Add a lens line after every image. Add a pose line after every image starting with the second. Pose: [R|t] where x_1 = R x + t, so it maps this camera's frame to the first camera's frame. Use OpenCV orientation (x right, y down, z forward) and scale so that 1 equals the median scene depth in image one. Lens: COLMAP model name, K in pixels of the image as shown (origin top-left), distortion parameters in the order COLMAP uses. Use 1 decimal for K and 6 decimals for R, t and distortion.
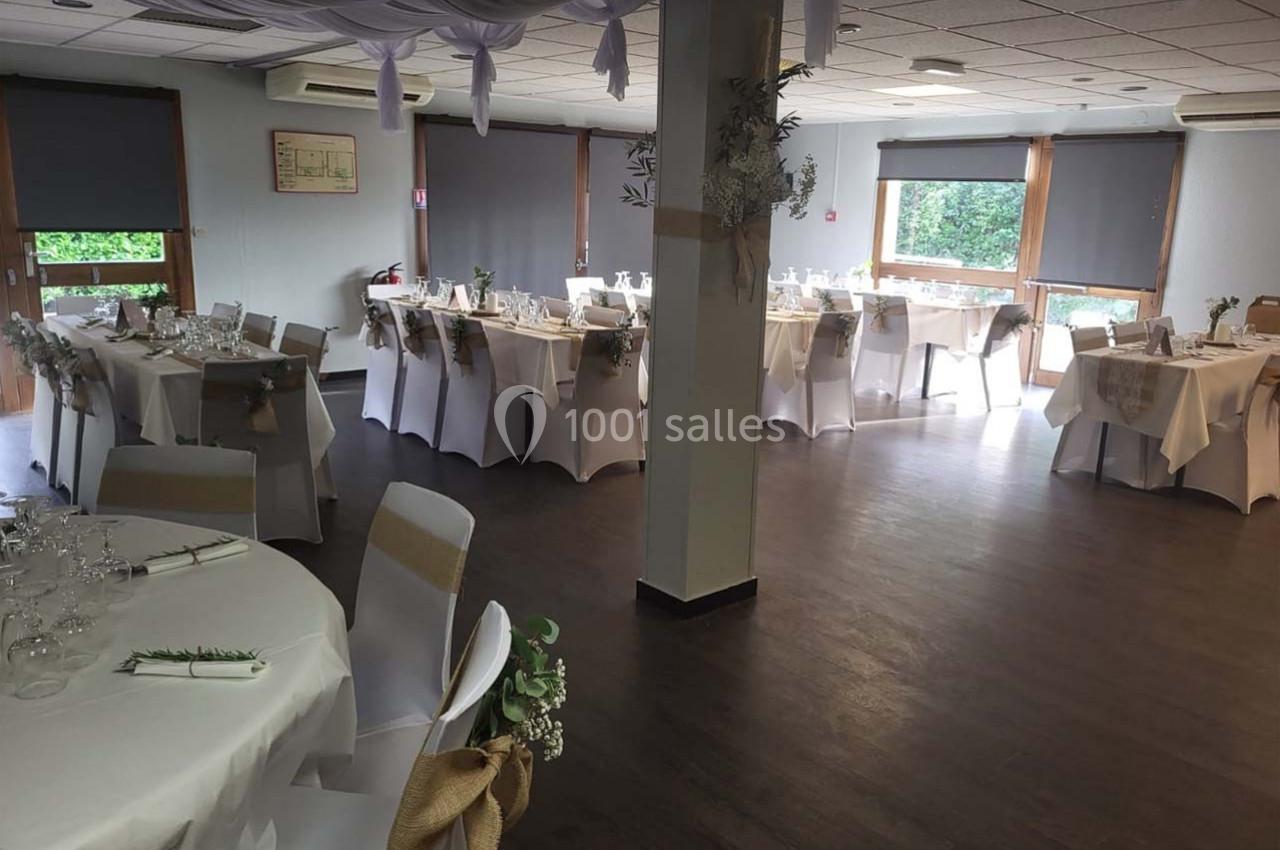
lens RADIAL K [[980.2, 0, 640.0], [0, 980.2, 425.0], [0, 0, 1]] dist [0.045224, -0.036583]
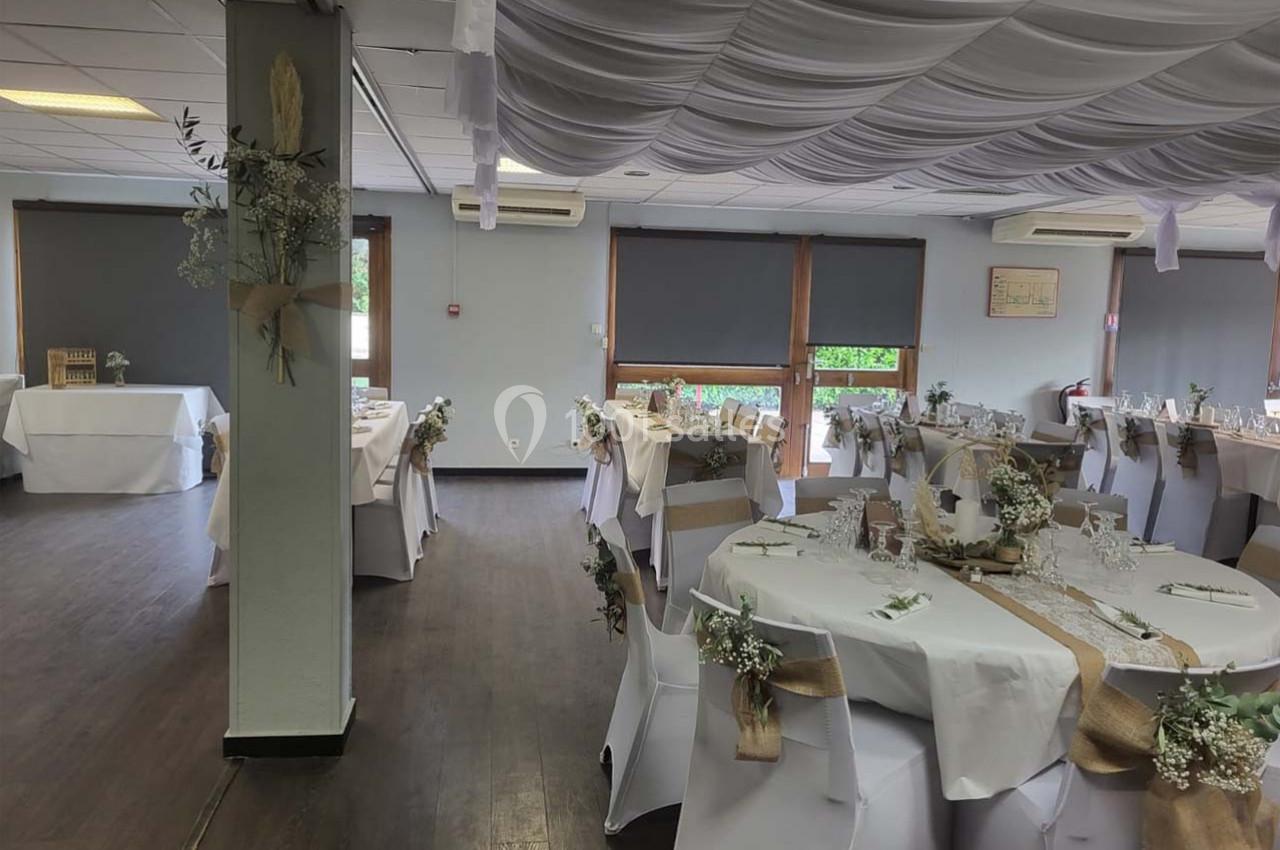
lens RADIAL K [[972.9, 0, 628.0], [0, 972.9, 410.3], [0, 0, 1]] dist [0.038244, -0.038700]
pose [[0.835363, 0.054201, -0.547019, -0.087390], [-0.127598, 0.987066, -0.097055, 0.051909], [0.534684, 0.150874, 0.831475, -0.225166]]
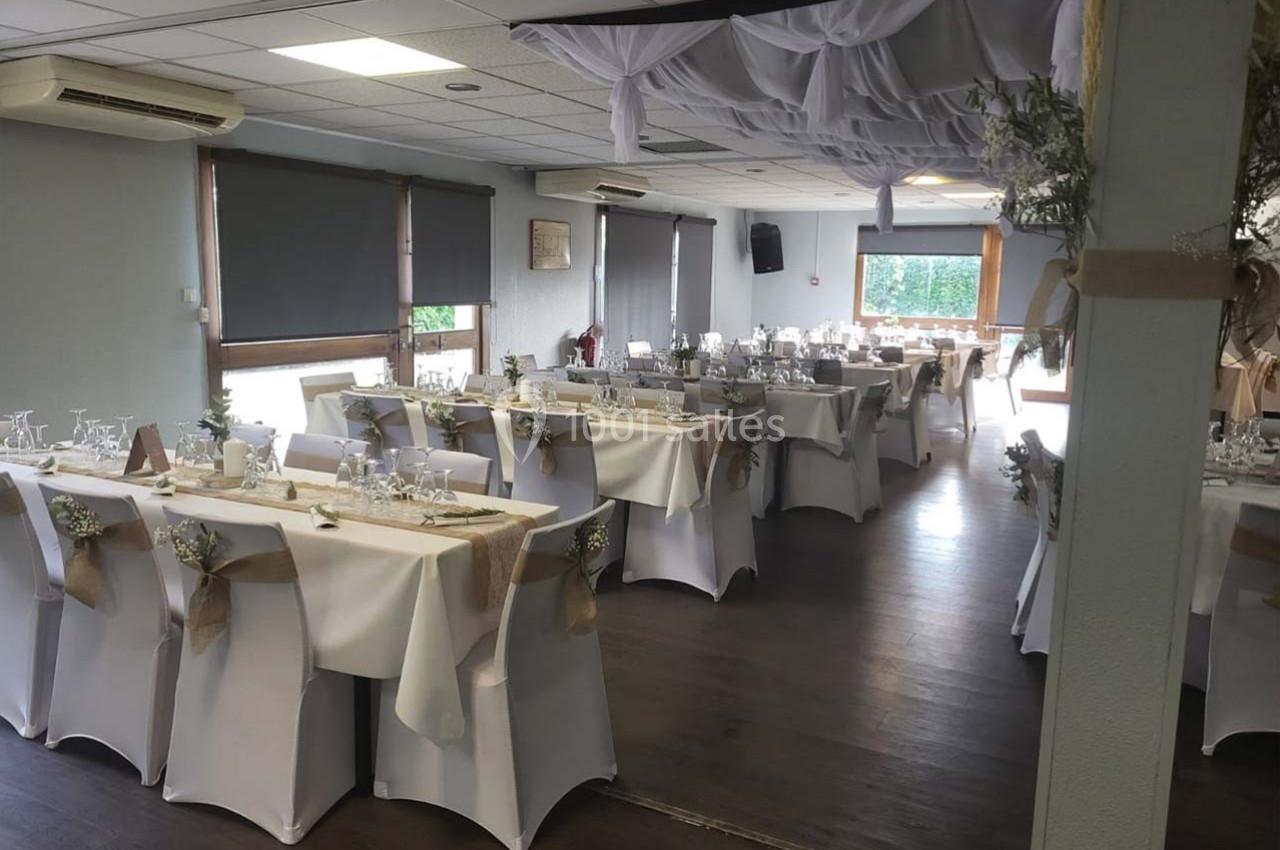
lens RADIAL K [[980.2, 0, 640.0], [0, 980.2, 425.0], [0, 0, 1]] dist [0.045224, -0.036583]
pose [[0.933883, -0.064664, 0.351684, -0.754709], [0.086180, 0.995224, -0.045857, 0.021899], [-0.347039, 0.073133, 0.934995, -0.171407]]
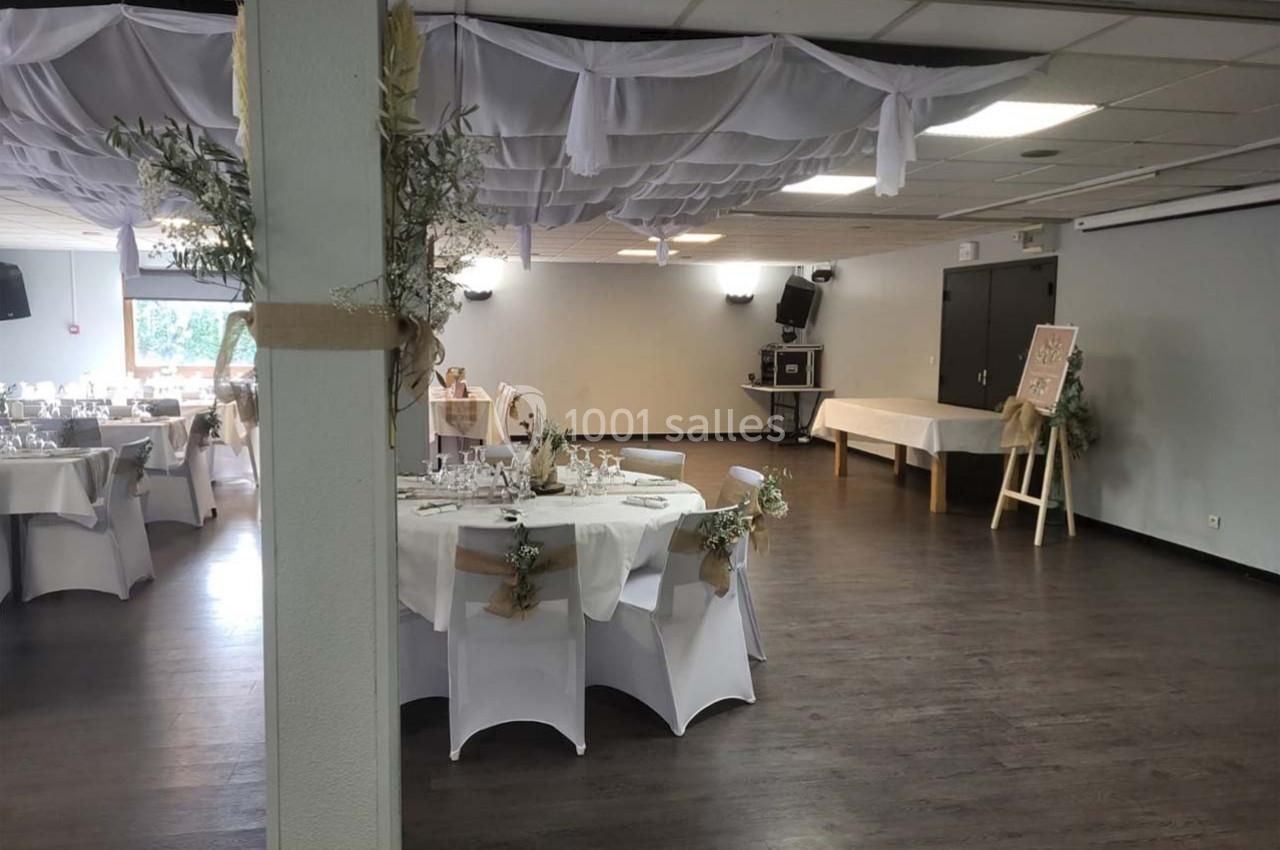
lens RADIAL K [[973.8, 0, 640.2], [0, 973.8, 414.6], [0, 0, 1]] dist [0.044394, -0.029452]
pose [[0.504175, -0.100460, 0.857738, -0.719933], [0.197496, 0.980303, -0.001273, 0.023298], [-0.840716, 0.170041, 0.514085, -0.184454]]
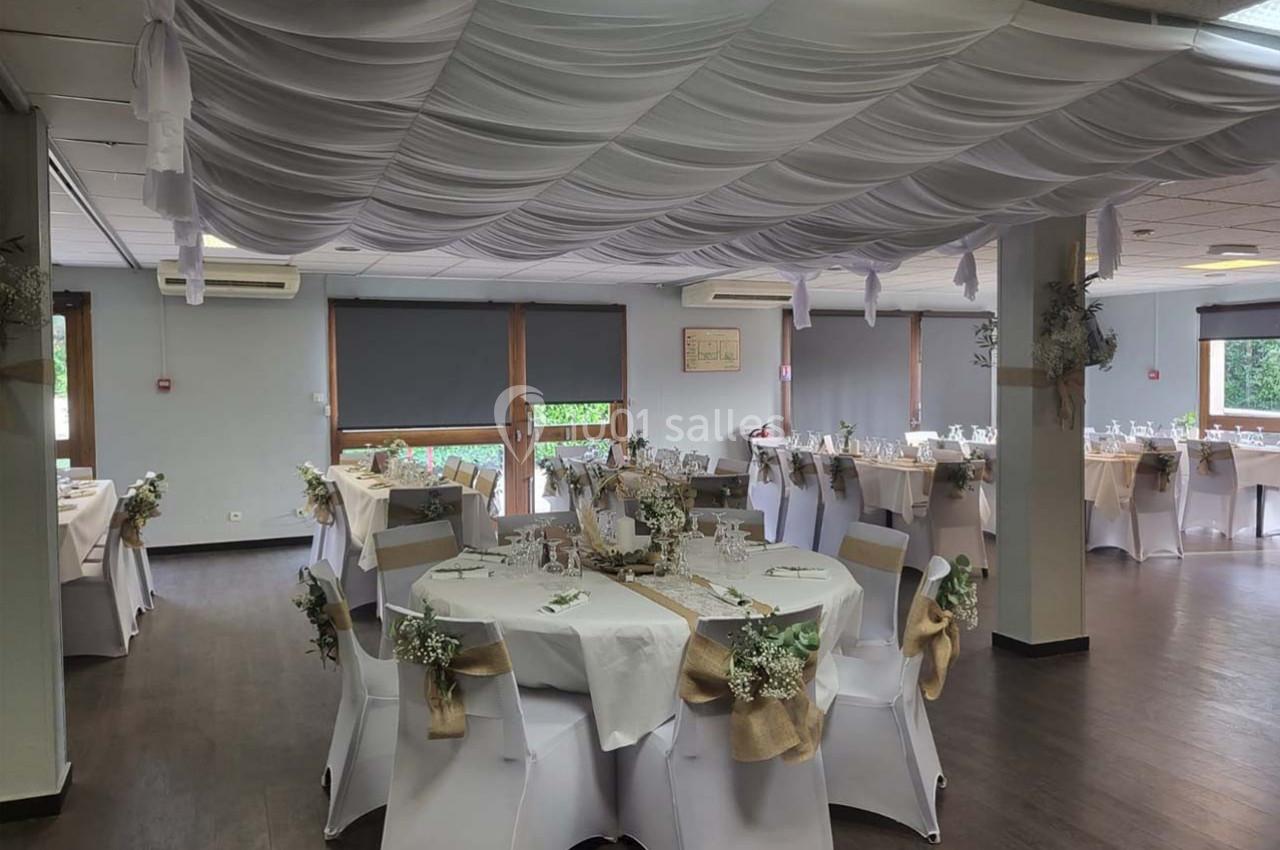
lens RADIAL K [[972.9, 0, 628.0], [0, 972.9, 410.3], [0, 0, 1]] dist [0.038244, -0.038700]
pose [[0.949210, -0.025801, -0.313585, -0.028051], [-0.034062, 0.982349, -0.183929, 0.069639], [0.312796, 0.185269, 0.931576, -0.281725]]
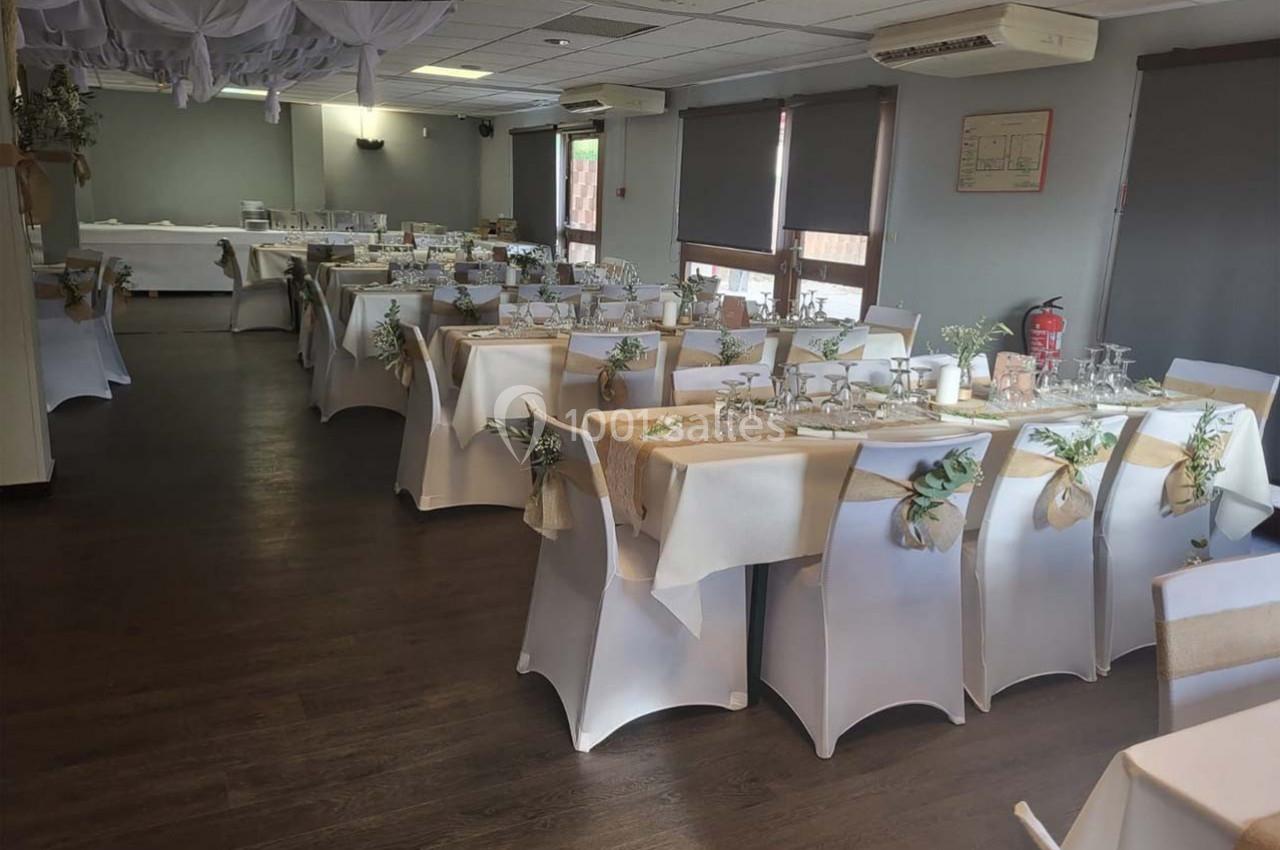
lens RADIAL K [[980.2, 0, 640.0], [0, 980.2, 425.0], [0, 0, 1]] dist [0.045224, -0.036583]
pose [[-0.257364, 0.184466, -0.948544, 0.558758], [-0.259524, 0.932351, 0.251733, -0.215929], [0.930812, 0.310956, -0.192080, 1.082158]]
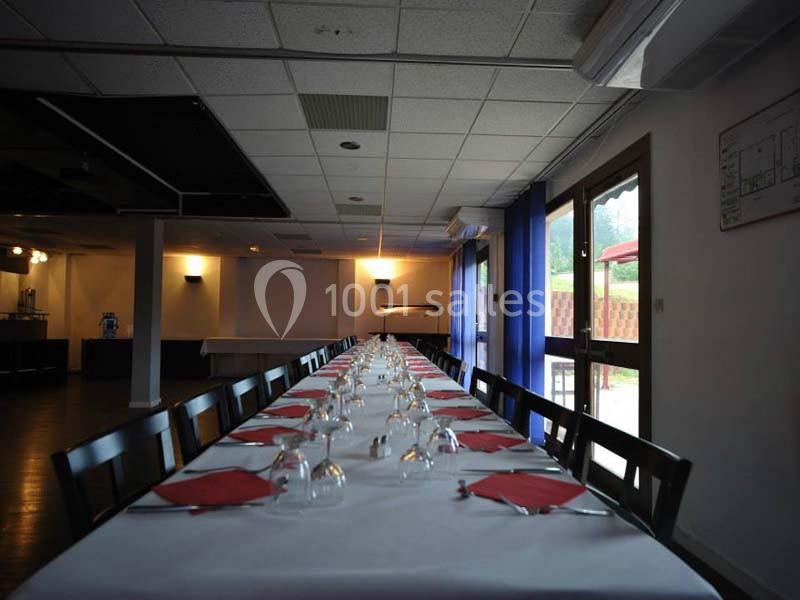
lens RADIAL K [[582.1, 0, 400.0], [0, 582.1, 300.0], [0, 0, 1]] dist [0.001573, 0.001069]
pose [[-0.629010, -0.066023, -0.774588, 0.014340], [-0.203297, 0.975684, 0.081926, -0.208550], [0.750344, 0.209004, -0.627137, 1.201543]]
